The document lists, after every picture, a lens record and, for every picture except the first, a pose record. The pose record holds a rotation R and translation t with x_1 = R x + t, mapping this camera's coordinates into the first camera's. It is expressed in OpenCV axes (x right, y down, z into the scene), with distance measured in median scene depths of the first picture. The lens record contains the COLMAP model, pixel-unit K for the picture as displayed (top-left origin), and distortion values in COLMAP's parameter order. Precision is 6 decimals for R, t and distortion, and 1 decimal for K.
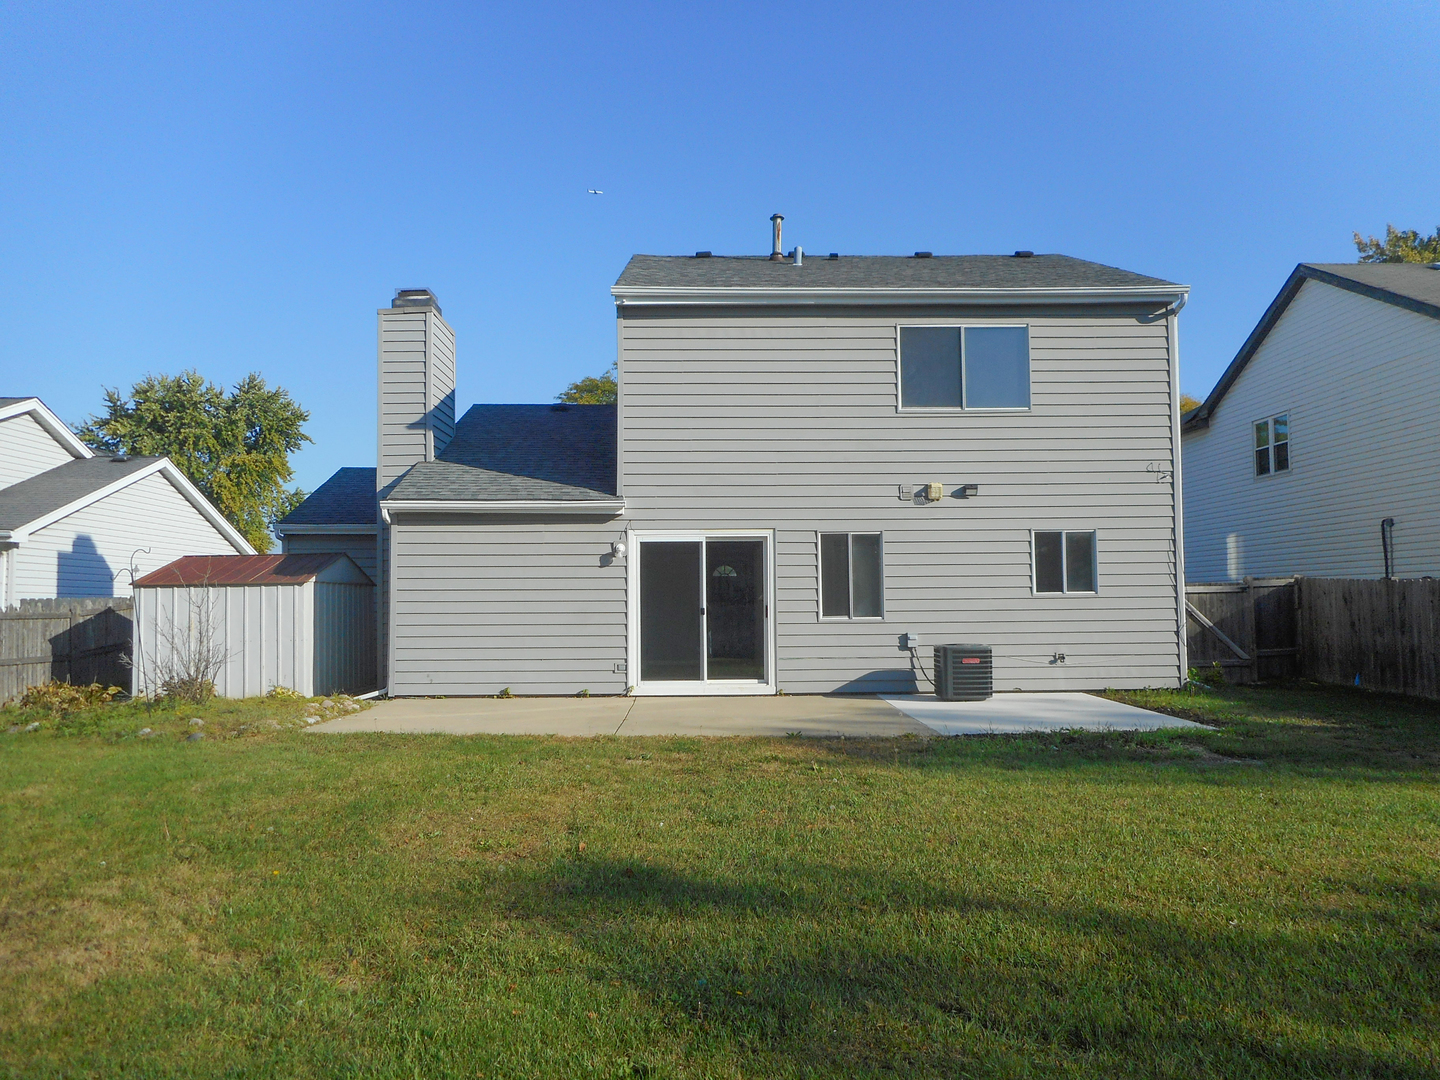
lens RADIAL K [[1098.4, 0, 720.0], [0, 1098.4, 540.0], [0, 0, 1]] dist [0.010780, -0.002453]
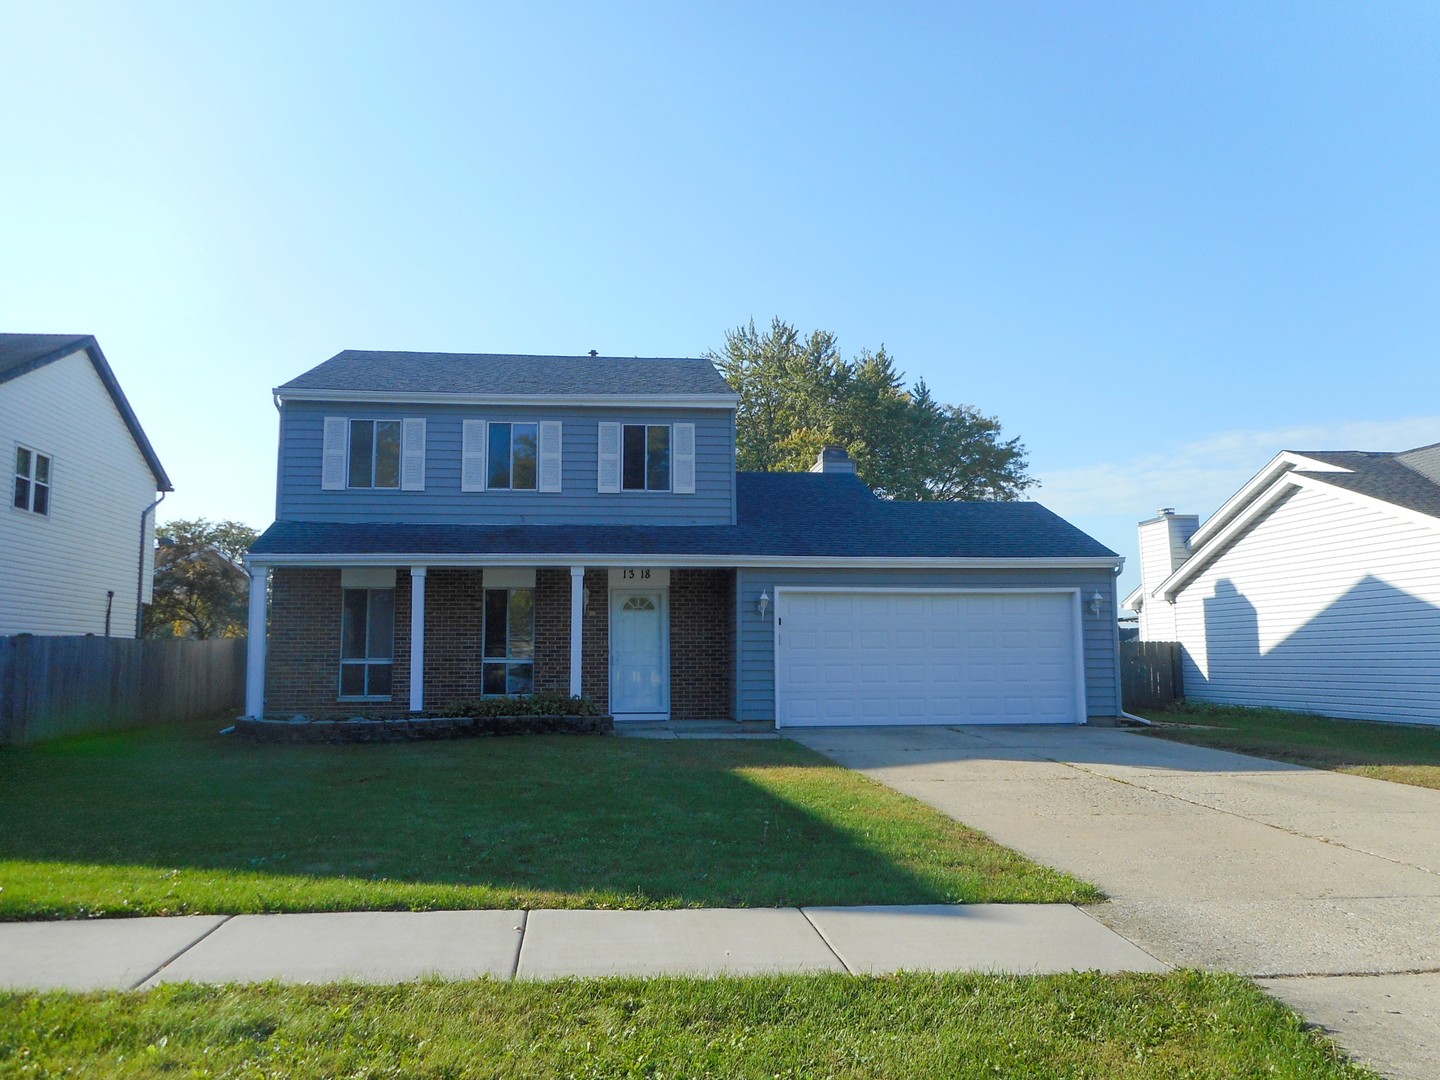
lens RADIAL K [[1124.4, 0, 720.0], [0, 1124.4, 540.0], [0, 0, 1]] dist [0.000266, 0.000878]
pose [[-0.995739, 0.002948, -0.092172, 0.024526], [0.017593, 0.987204, -0.158487, 0.122341], [0.090525, -0.159433, -0.983049, 2.020728]]
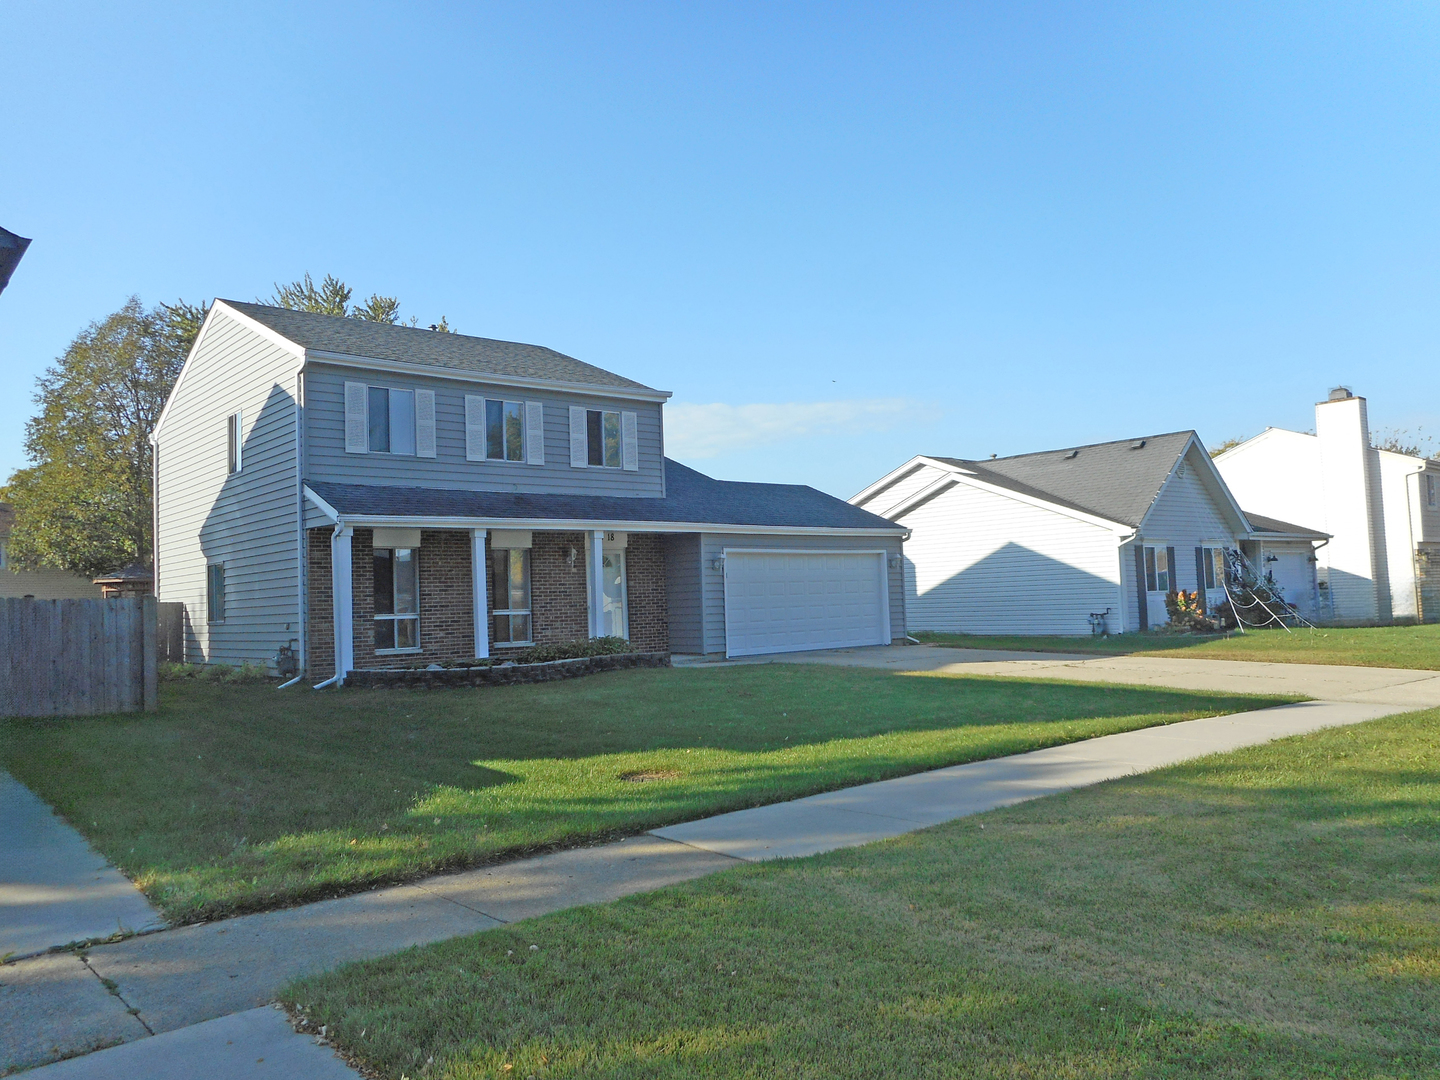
lens RADIAL K [[1098.4, 0, 720.0], [0, 1098.4, 540.0], [0, 0, 1]] dist [0.010780, -0.002453]
pose [[-0.769038, -0.002019, -0.639200, 0.585191], [0.073393, 0.993102, -0.091438, 0.112431], [0.634975, -0.117232, -0.763586, 1.996496]]
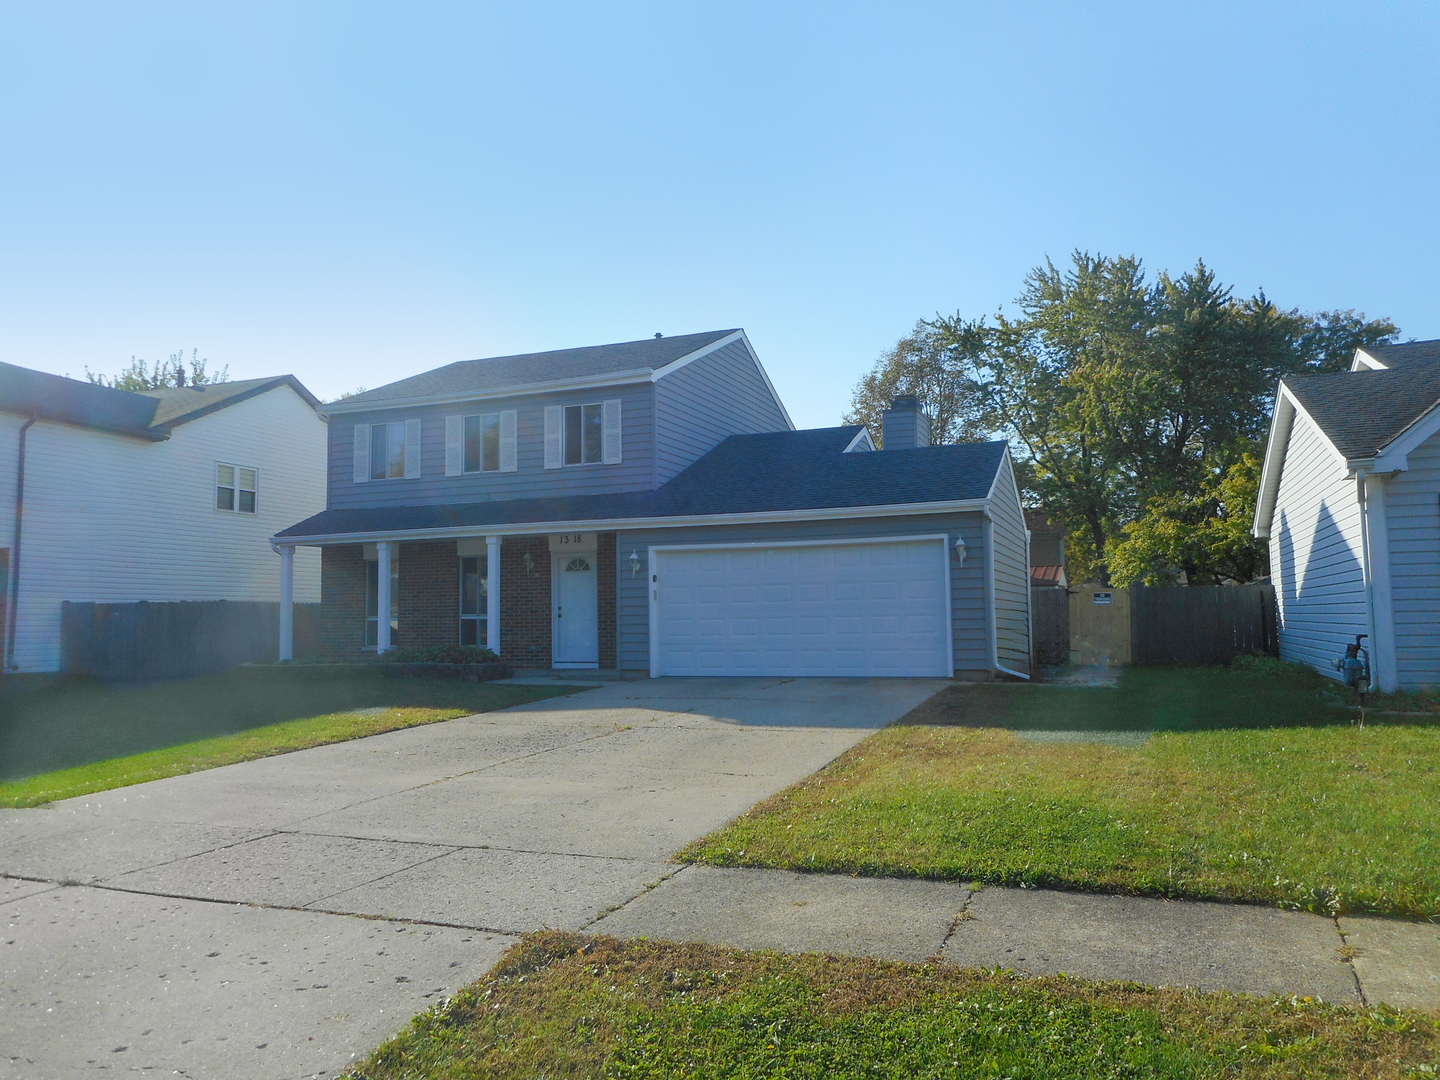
lens RADIAL K [[1072.5, 0, 720.0], [0, 1072.5, 540.0], [0, 0, 1]] dist [-0.002303, -0.001774]
pose [[-0.923807, 0.049711, 0.379617, -0.476789], [0.004236, 0.992801, -0.119699, 0.122923], [-0.382835, -0.108971, -0.917367, 1.964003]]
